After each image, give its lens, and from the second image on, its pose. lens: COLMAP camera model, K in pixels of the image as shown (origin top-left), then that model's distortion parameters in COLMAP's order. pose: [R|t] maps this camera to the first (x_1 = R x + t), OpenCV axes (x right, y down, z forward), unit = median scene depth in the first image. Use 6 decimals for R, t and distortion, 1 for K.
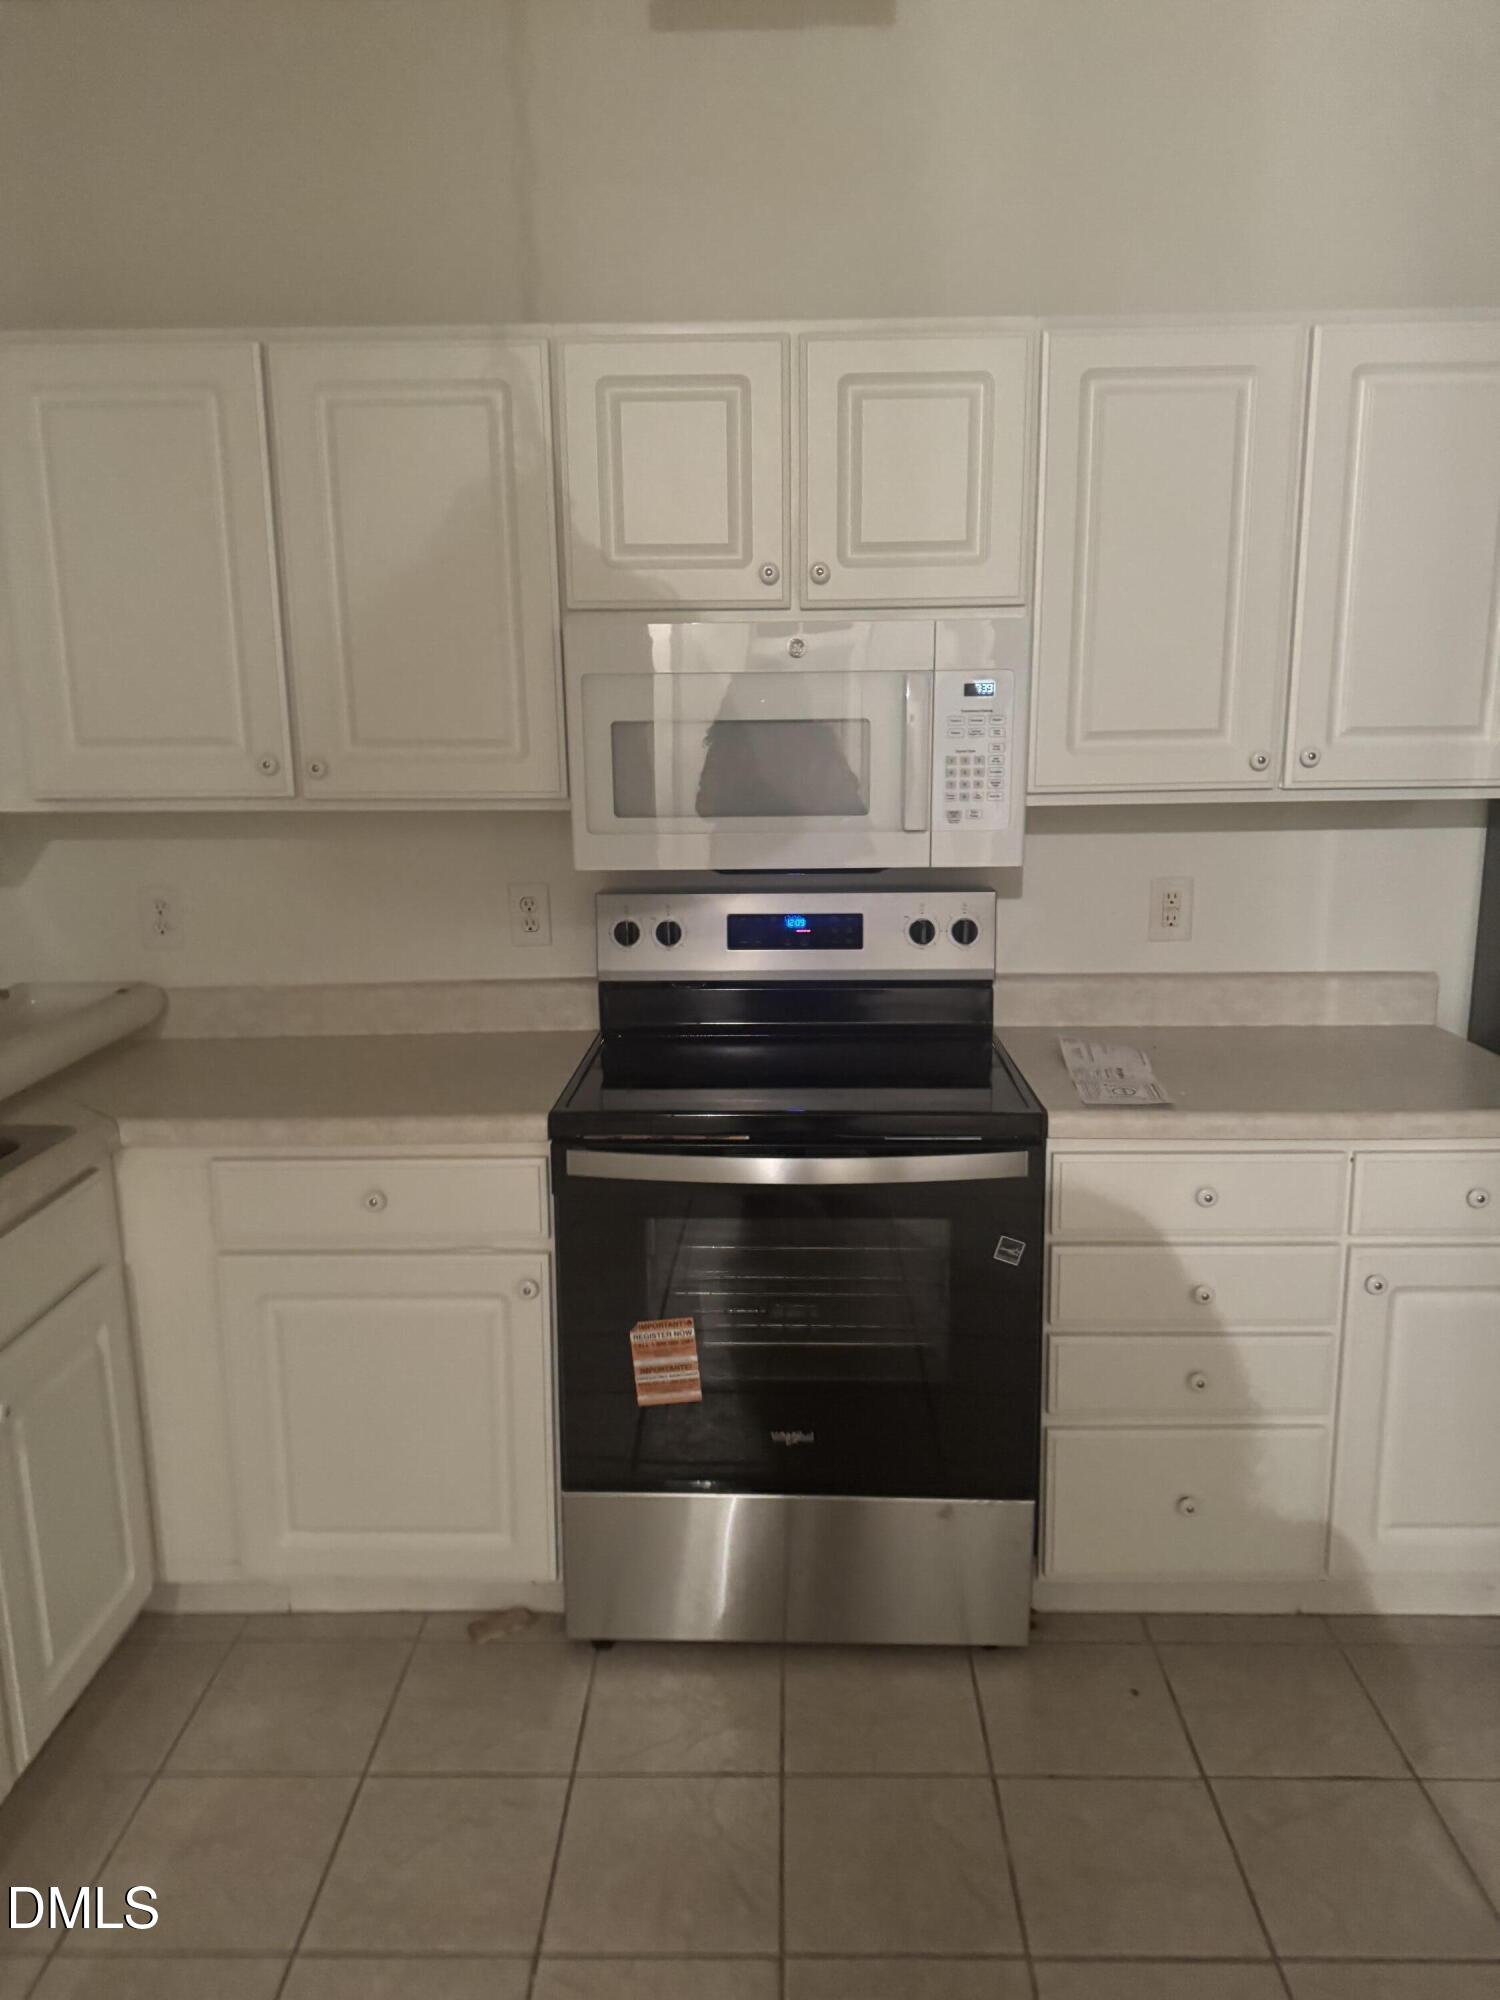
lens RADIAL K [[1416.8, 0, 743.6], [0, 1416.8, 991.2], [0, 0, 1]] dist [0.040014, -0.042970]
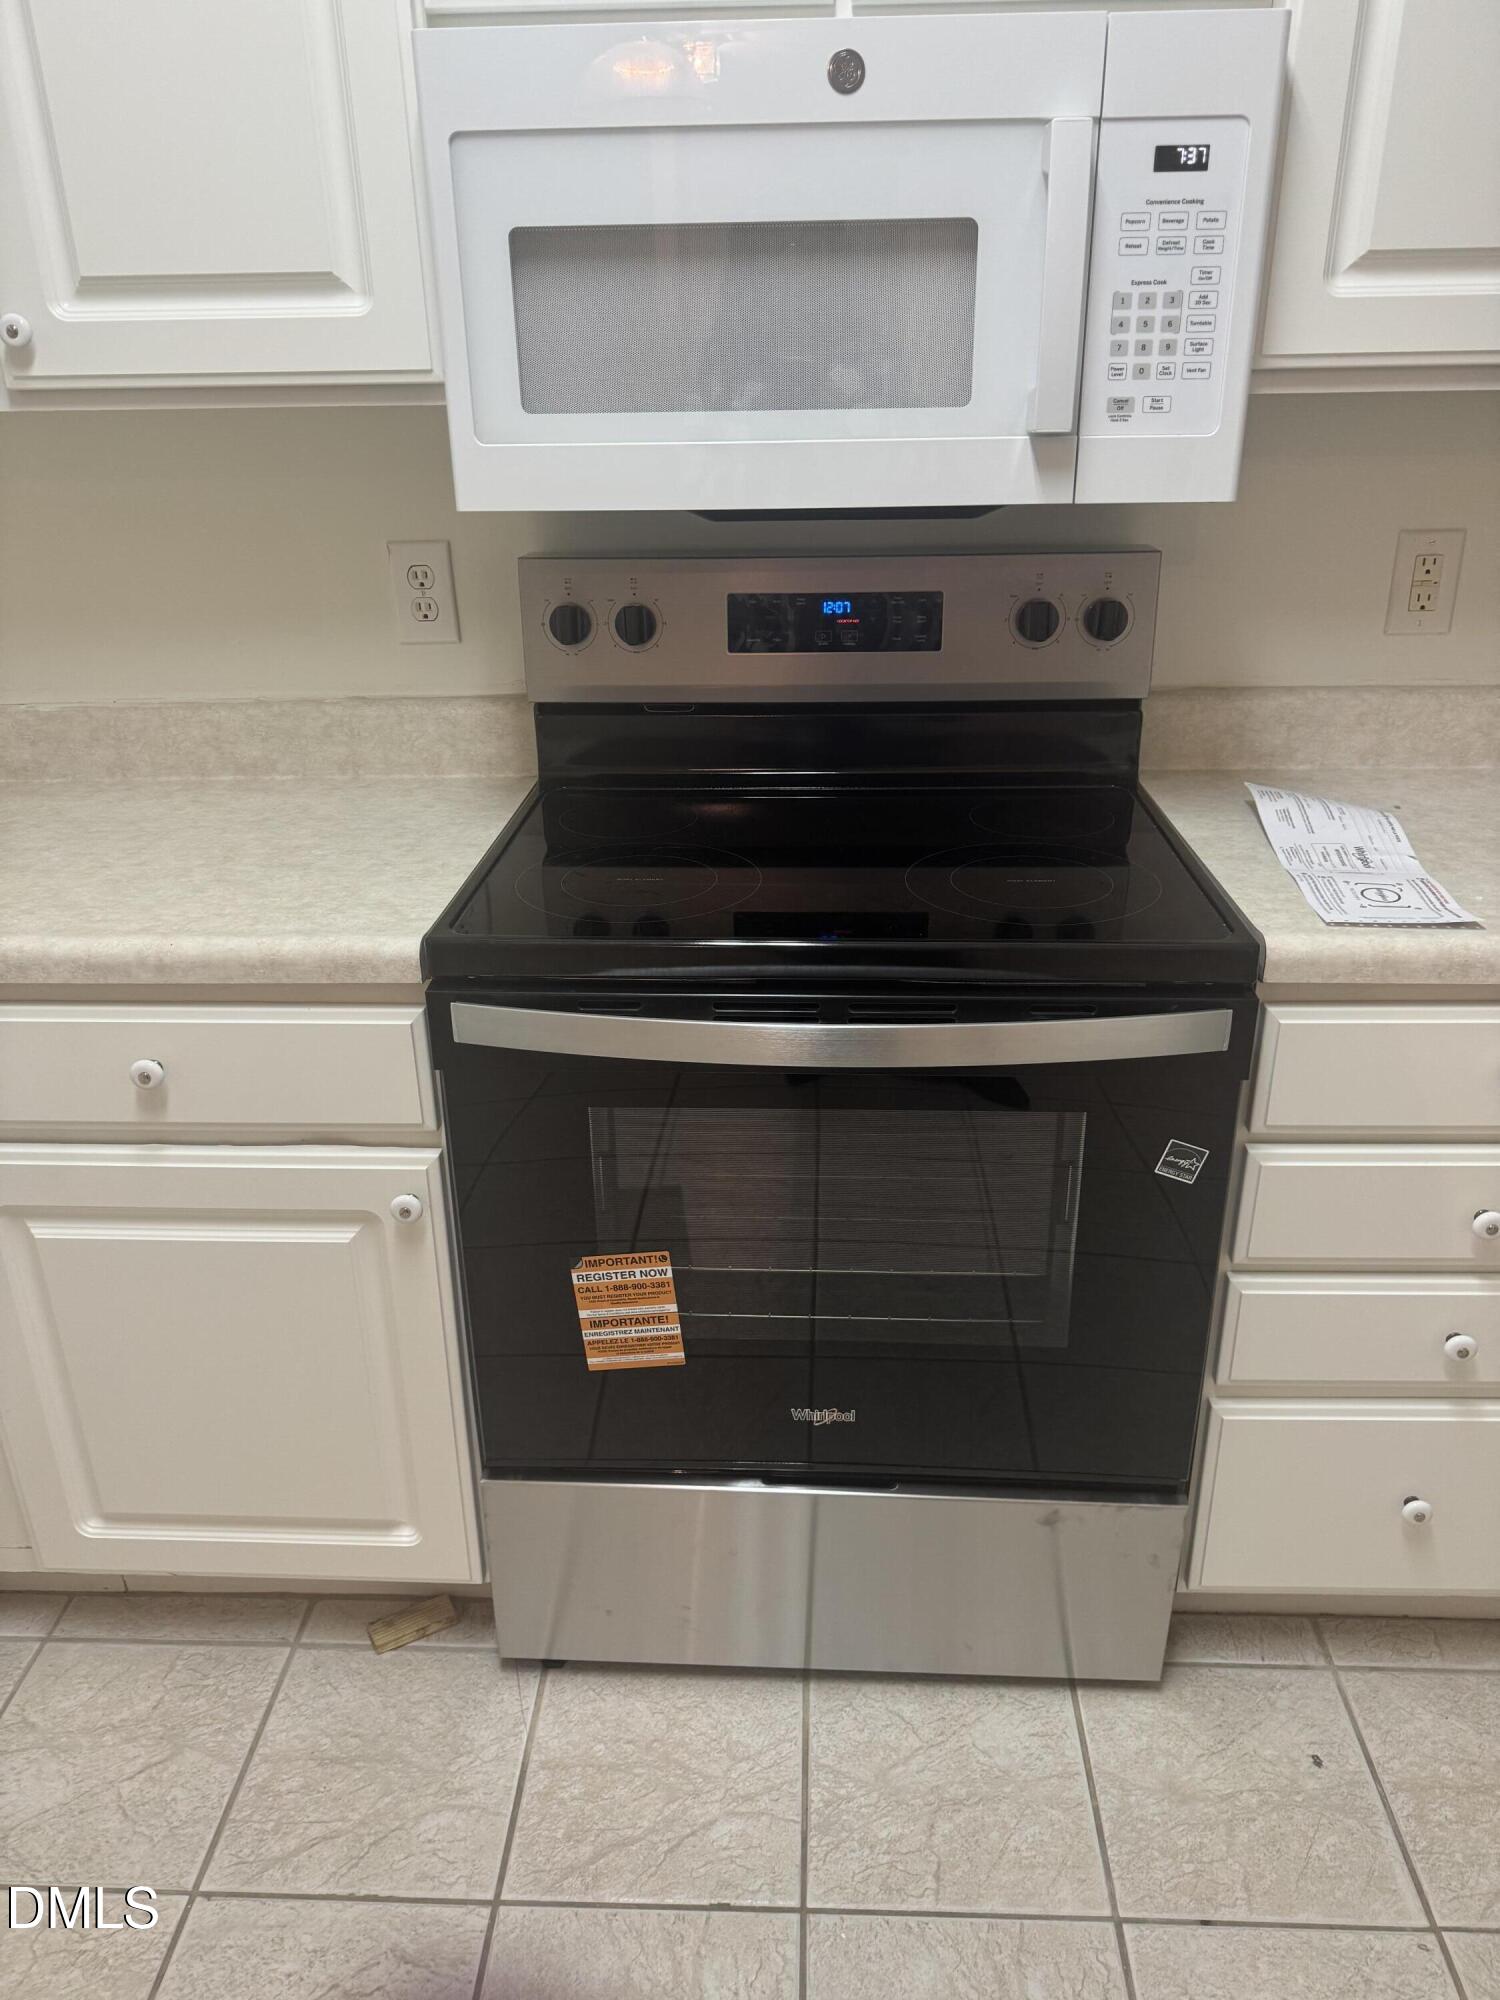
lens RADIAL K [[1416.8, 0, 750.1], [0, 1416.8, 1002.3], [0, 0, 1]] dist [0.040014, -0.042970]
pose [[0.999826, 0.002815, -0.018452, 0.011840], [0.001315, 0.975486, 0.220058, -0.018297], [0.018619, -0.220044, 0.975312, 0.394838]]
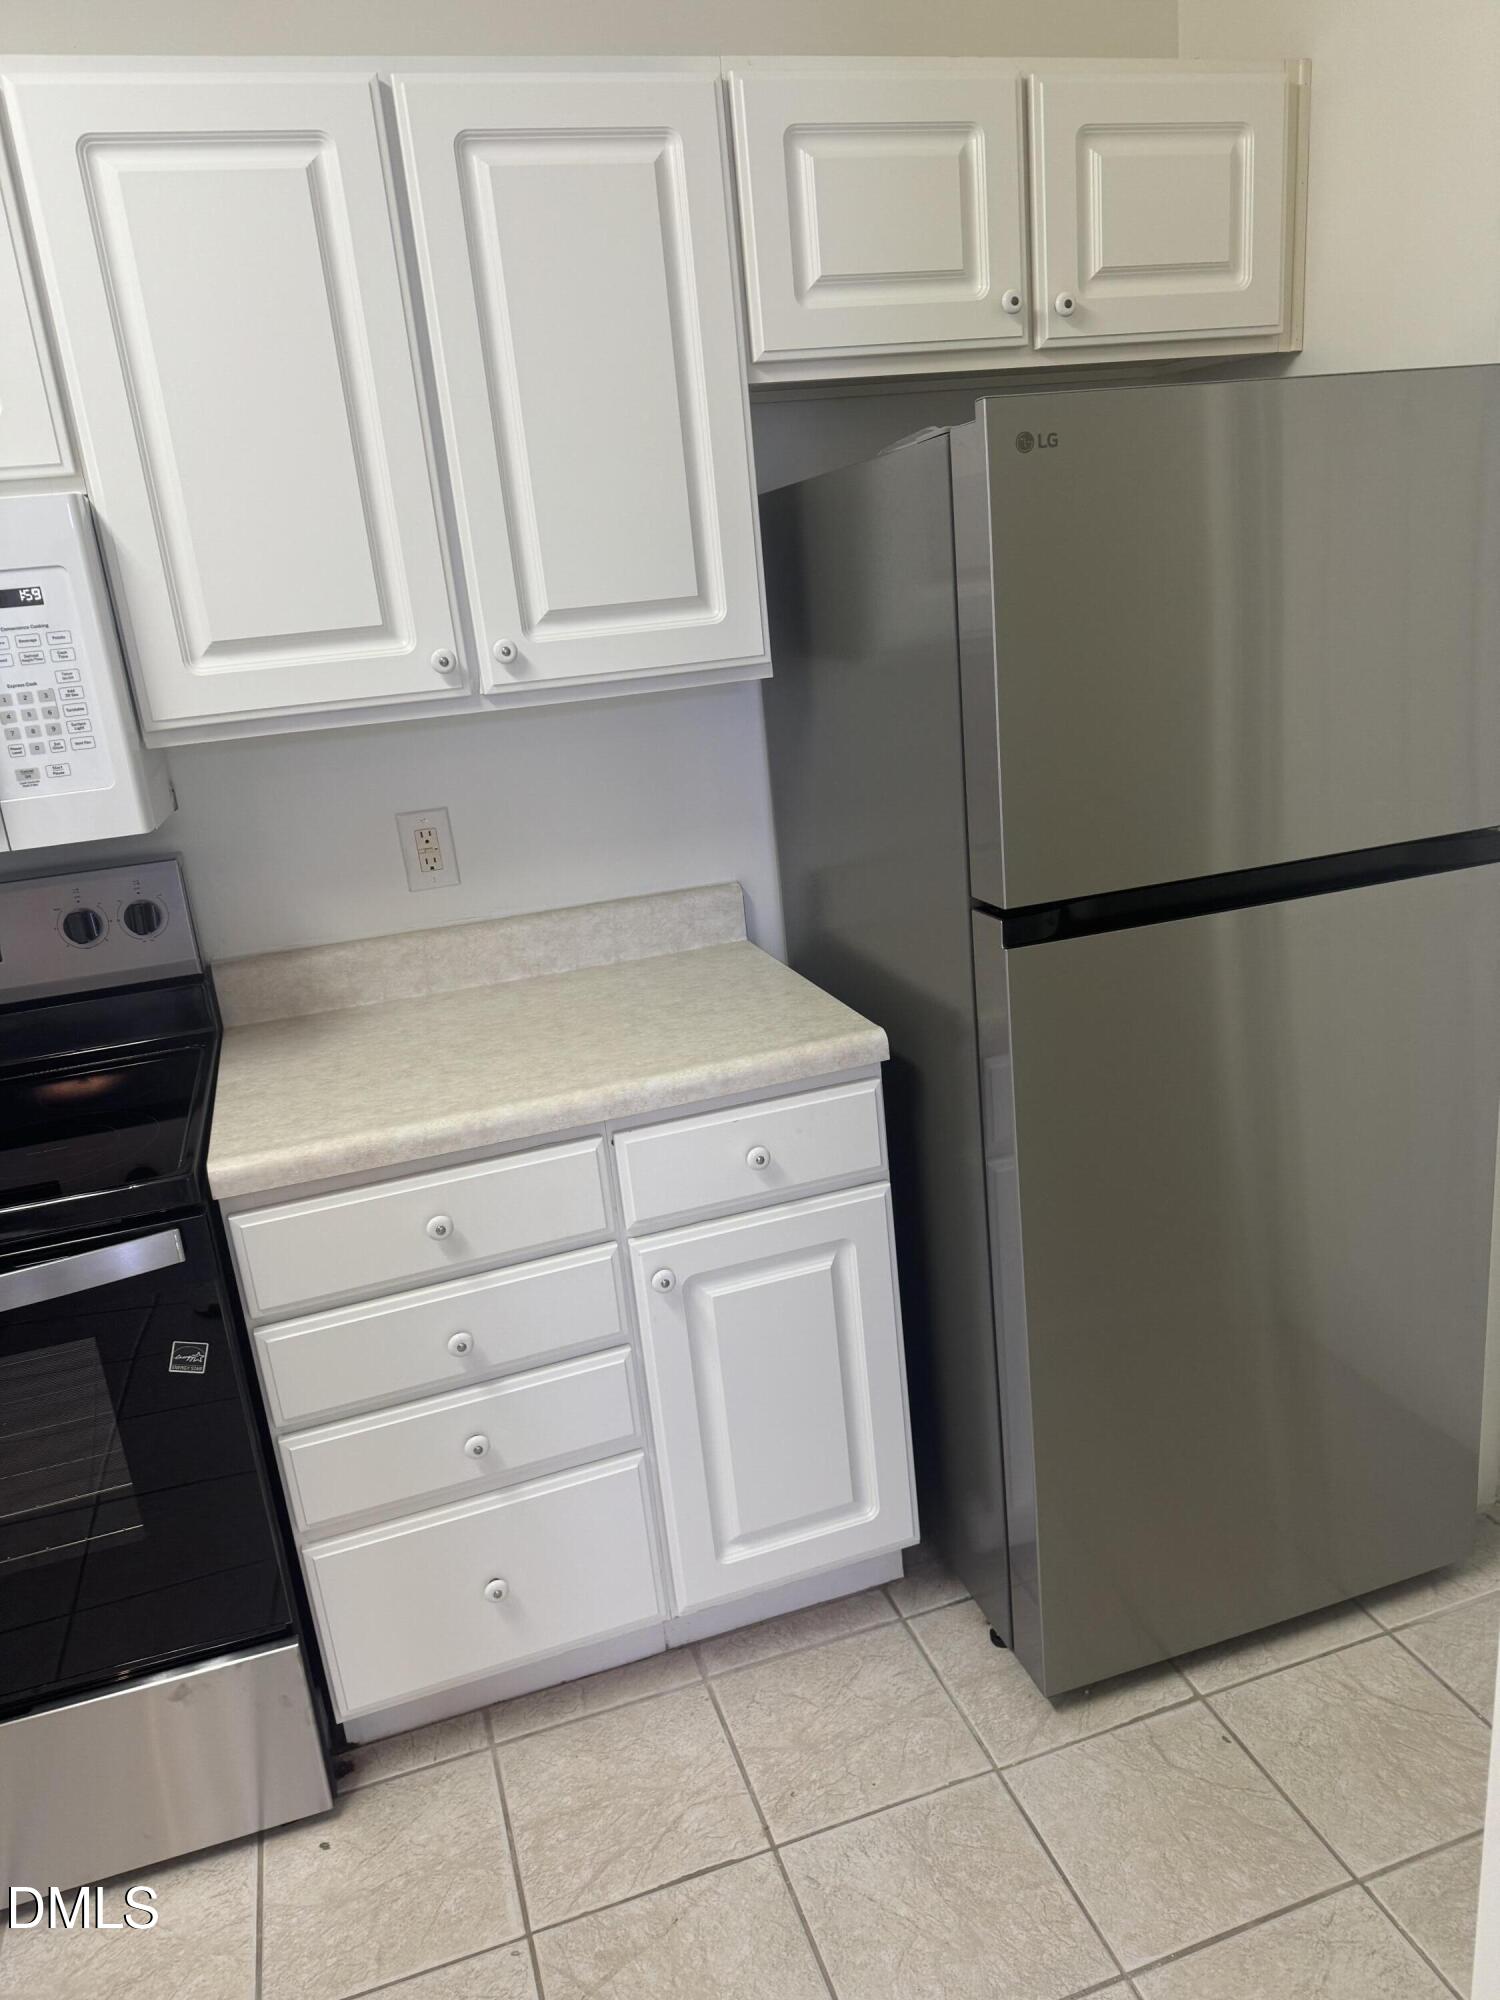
lens RADIAL K [[1416.8, 0, 747.1], [0, 1416.8, 1010.8], [0, 0, 1]] dist [0.040014, -0.042970]
pose [[0.939332, -0.170635, 0.297556, 0.258386], [0.145094, 0.983715, 0.106081, -0.031608], [-0.310812, -0.056471, 0.948792, 0.198387]]
